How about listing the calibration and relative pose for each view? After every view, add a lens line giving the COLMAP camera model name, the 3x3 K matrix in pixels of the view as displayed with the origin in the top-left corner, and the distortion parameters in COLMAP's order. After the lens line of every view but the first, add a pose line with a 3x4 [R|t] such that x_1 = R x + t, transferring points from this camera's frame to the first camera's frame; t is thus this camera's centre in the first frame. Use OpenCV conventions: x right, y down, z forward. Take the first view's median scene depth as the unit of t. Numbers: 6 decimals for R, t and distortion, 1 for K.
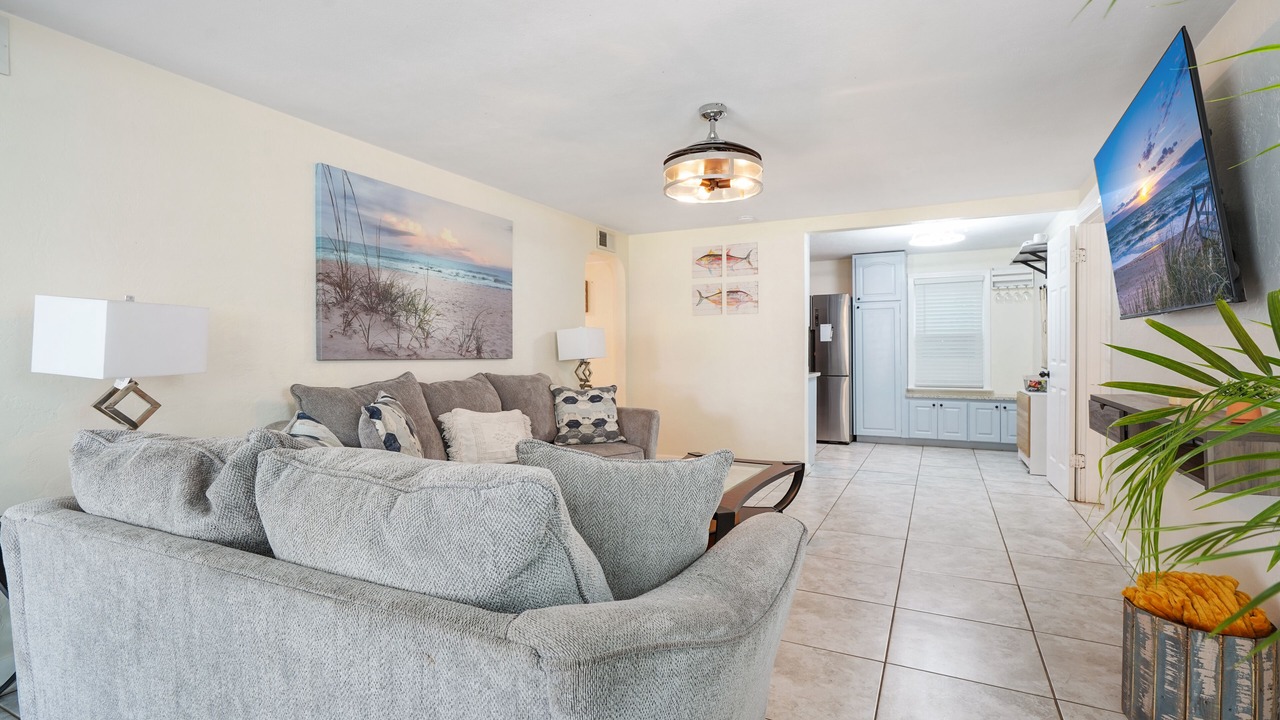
lens RADIAL K [[594.0, 0, 651.9], [0, 594.0, 359.5], [0, 0, 1]] dist [-0.005008, 0.006197]
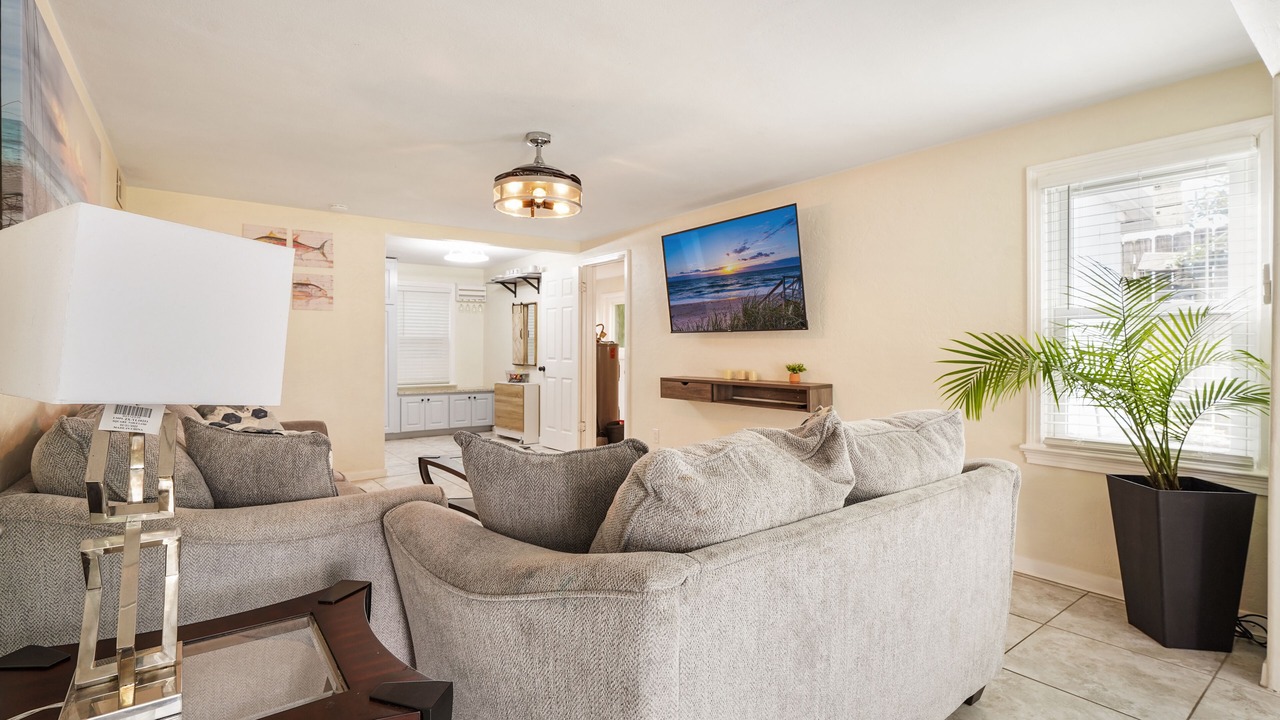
lens RADIAL K [[594.0, 0, 621.1], [0, 594.0, 385.0], [0, 0, 1]] dist [-0.005008, 0.006197]
pose [[0.475513, -0.045194, 0.878547, -0.657020], [0.009405, 0.998884, 0.046294, -0.001157], [-0.879658, -0.013751, 0.475407, 0.254892]]
